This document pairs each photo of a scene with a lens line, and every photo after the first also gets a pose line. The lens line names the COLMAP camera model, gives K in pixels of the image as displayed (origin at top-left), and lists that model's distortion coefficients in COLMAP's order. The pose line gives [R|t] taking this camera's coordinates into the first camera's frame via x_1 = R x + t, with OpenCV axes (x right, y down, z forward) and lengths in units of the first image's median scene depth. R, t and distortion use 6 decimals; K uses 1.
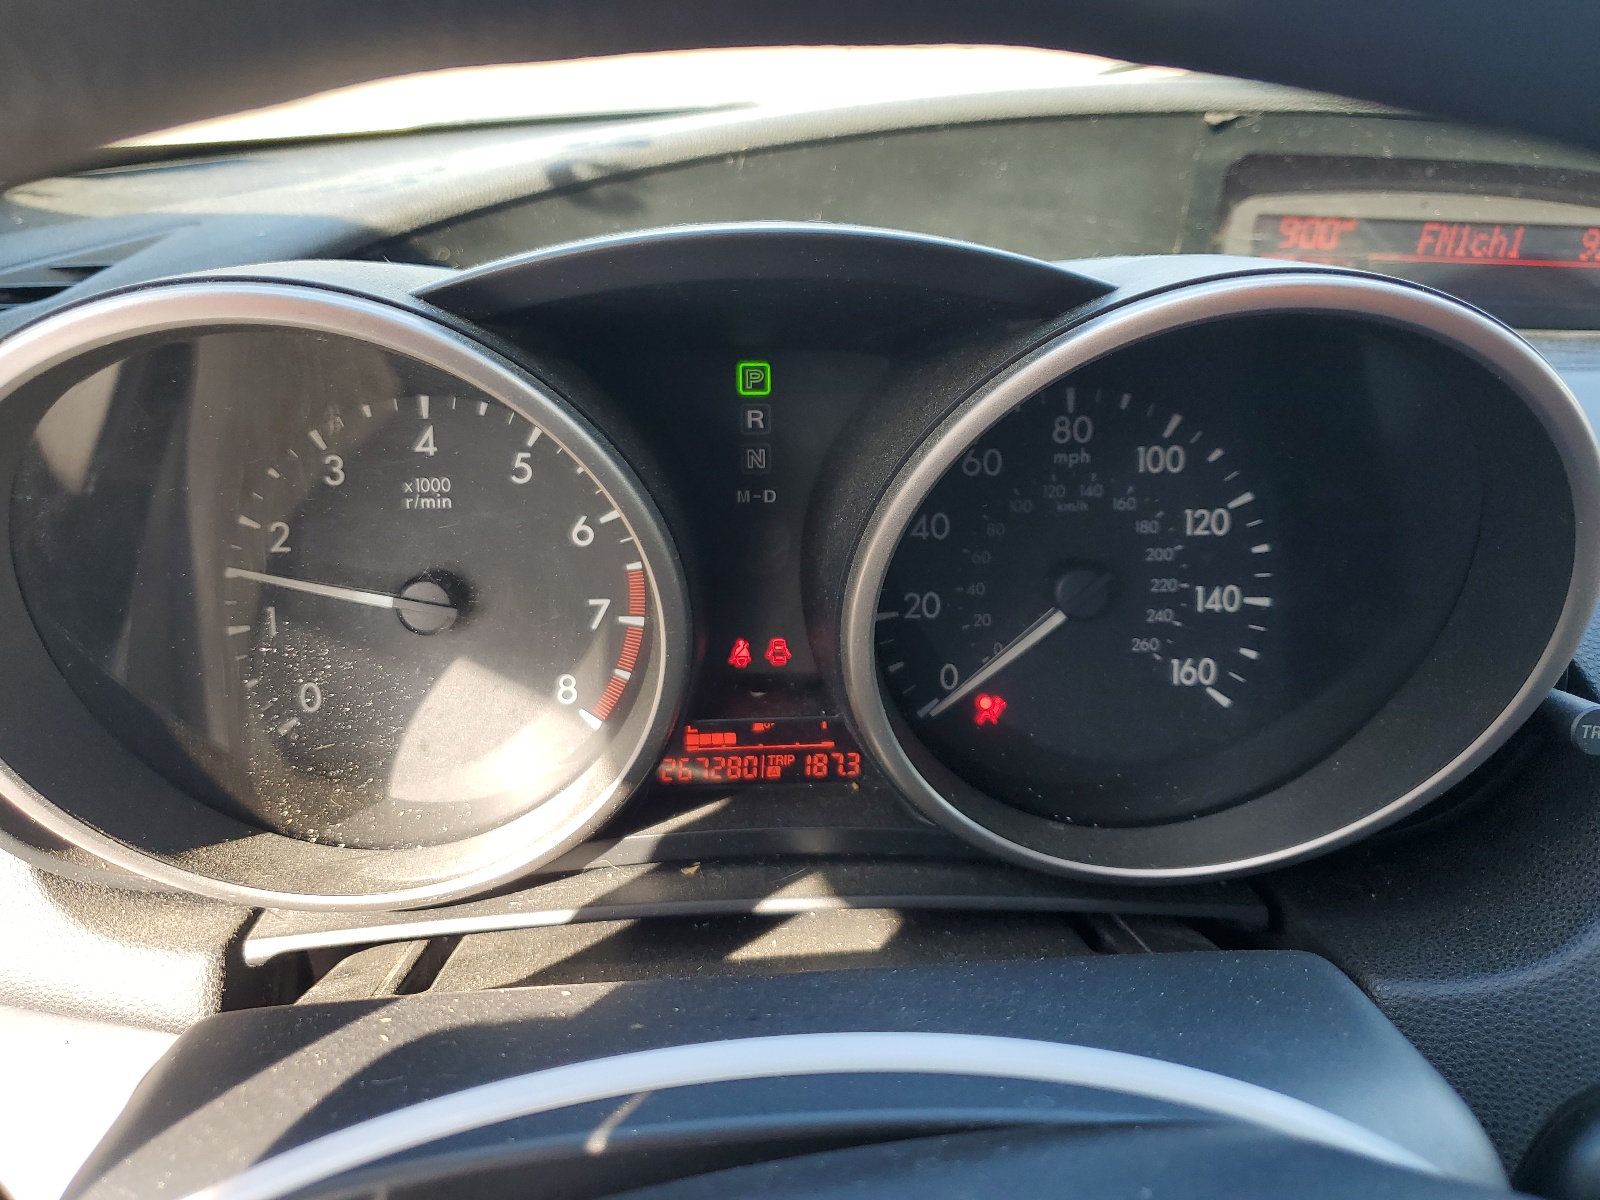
lens RADIAL K [[1214.2, 0, 799.8], [0, 1214.2, 600.6], [0, 0, 1]] dist [-0.009712, -0.001383]
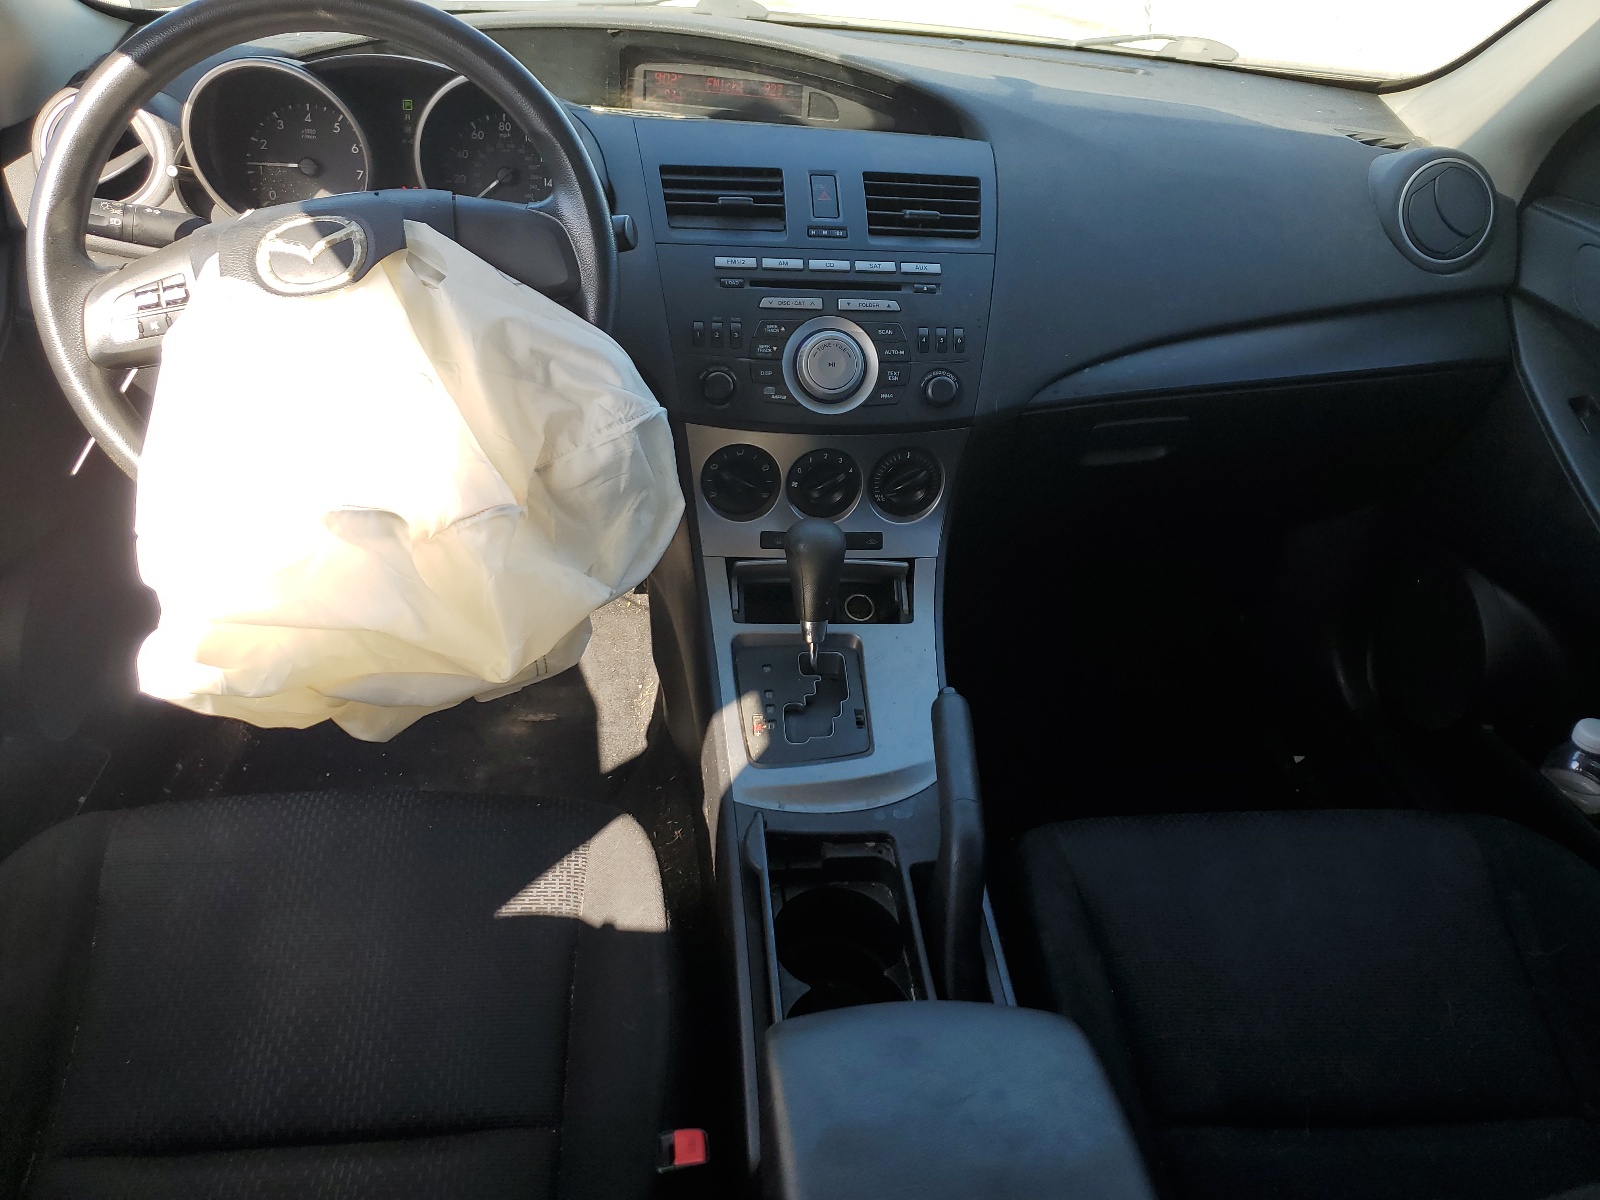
lens RADIAL K [[1214.2, 0, 800.3], [0, 1214.2, 599.2], [0, 0, 1]] dist [-0.009712, -0.001383]
pose [[0.998004, 0.039428, 0.049327, 0.946231], [-0.043573, 0.995342, 0.085994, 0.852643], [-0.045706, -0.087972, 0.995074, -2.533583]]
